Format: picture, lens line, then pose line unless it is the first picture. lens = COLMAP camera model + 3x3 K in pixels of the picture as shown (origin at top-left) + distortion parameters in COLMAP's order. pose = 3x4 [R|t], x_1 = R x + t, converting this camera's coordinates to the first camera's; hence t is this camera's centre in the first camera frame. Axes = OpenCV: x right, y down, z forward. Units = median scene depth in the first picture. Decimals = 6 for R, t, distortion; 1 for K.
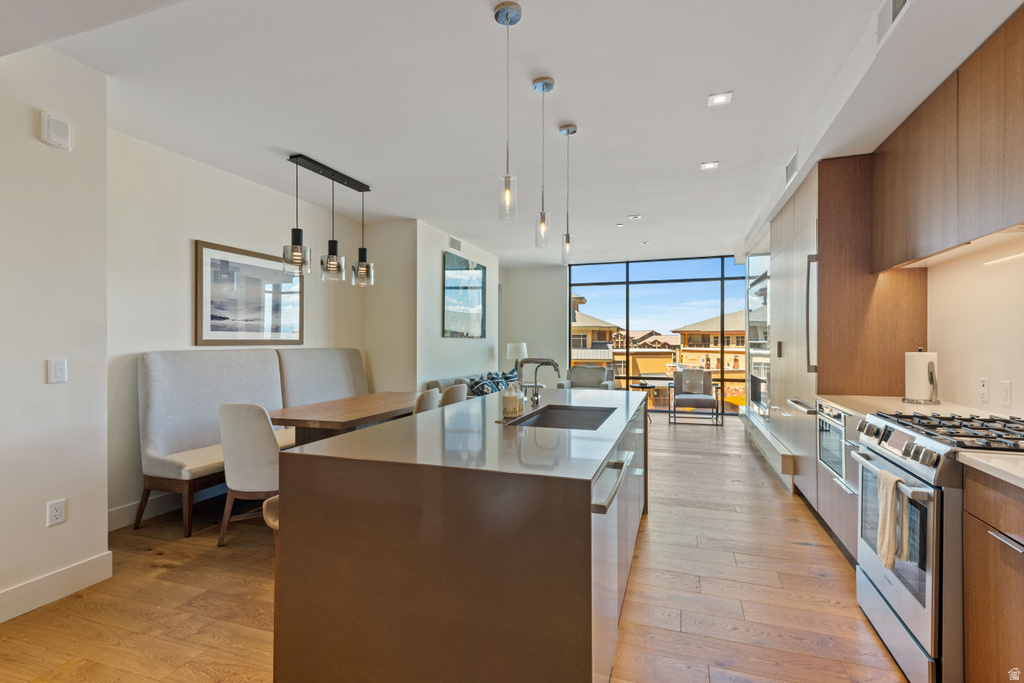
lens RADIAL K [[486.4, 0, 512.6], [0, 486.4, 345.1], [0, 0, 1]] dist [0.019462, -0.005246]
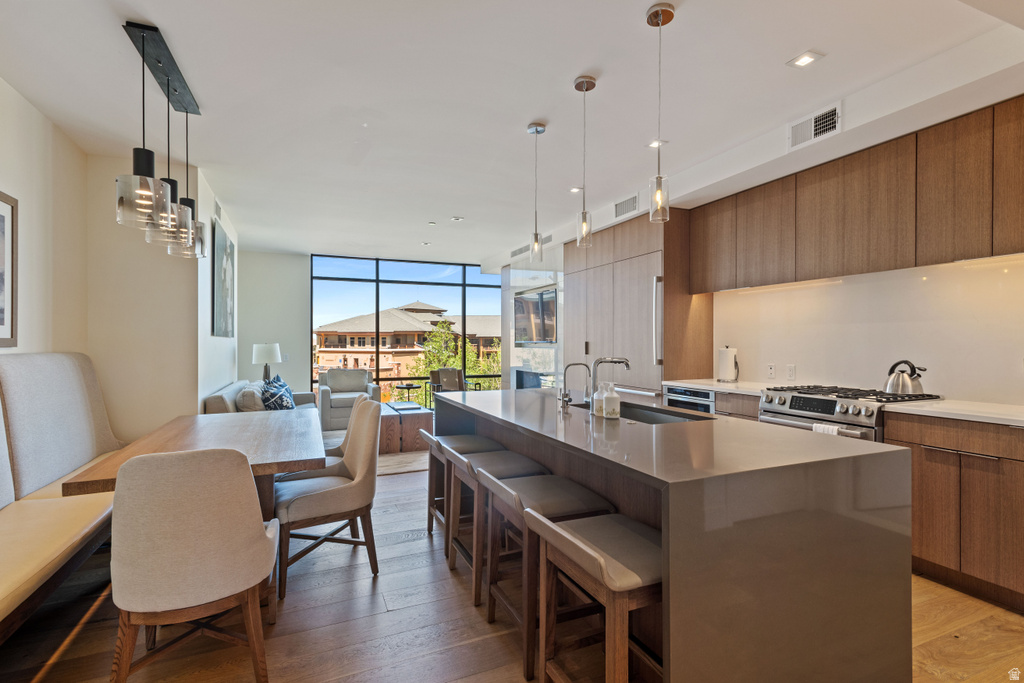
lens RADIAL K [[486.4, 0, 513.4], [0, 486.4, 342.3], [0, 0, 1]] dist [0.019462, -0.005246]
pose [[0.735697, 0.000052, 0.677311, -0.321423], [0.004713, 0.999975, -0.005197, -0.000229], [-0.677294, 0.007015, 0.735679, 0.163031]]
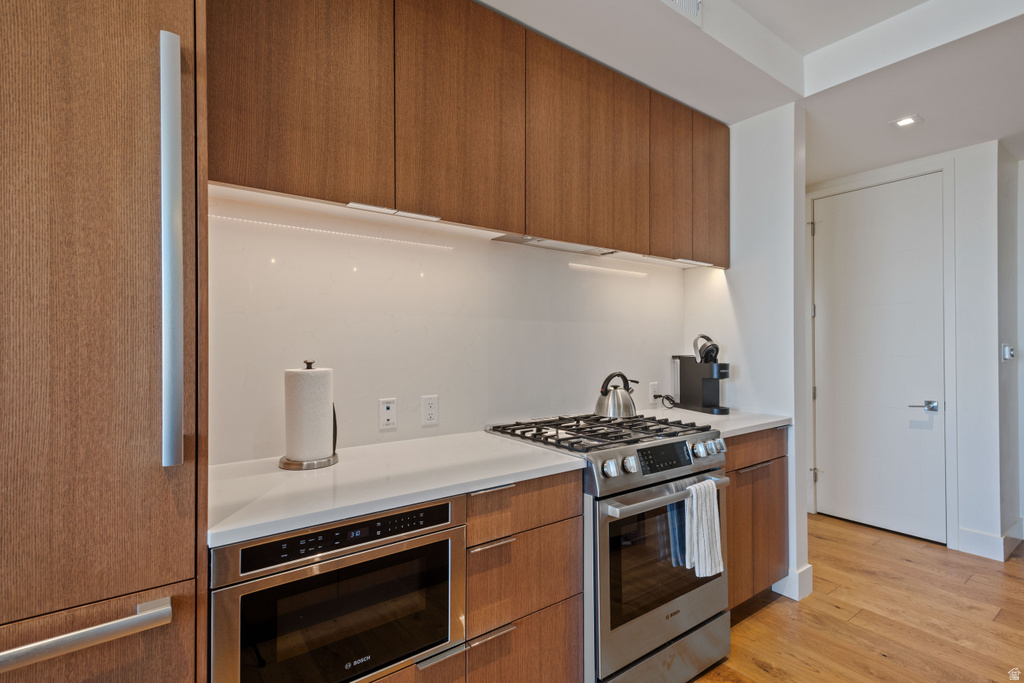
lens RADIAL K [[486.4, 0, 513.3], [0, 486.4, 343.1], [0, 0, 1]] dist [0.019462, -0.005246]
pose [[-0.828213, 0.002866, 0.560407, 0.160046], [0.004496, 0.999989, 0.001530, -0.006414], [-0.560396, 0.003786, -0.828216, 0.622958]]
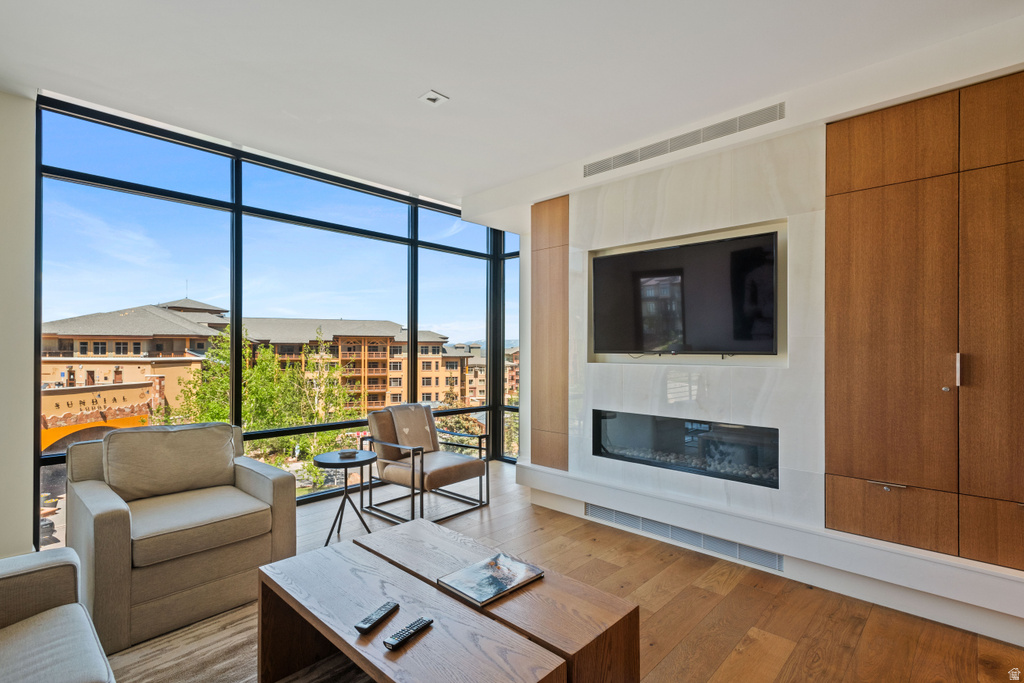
lens RADIAL K [[486.4, 0, 512.4], [0, 486.4, 346.6], [0, 0, 1]] dist [0.019462, -0.005246]
pose [[0.409945, 0.008005, 0.912075, -0.067731], [0.003047, 0.999944, -0.010146, -0.007078], [-0.912105, 0.006938, 0.409897, 0.911158]]
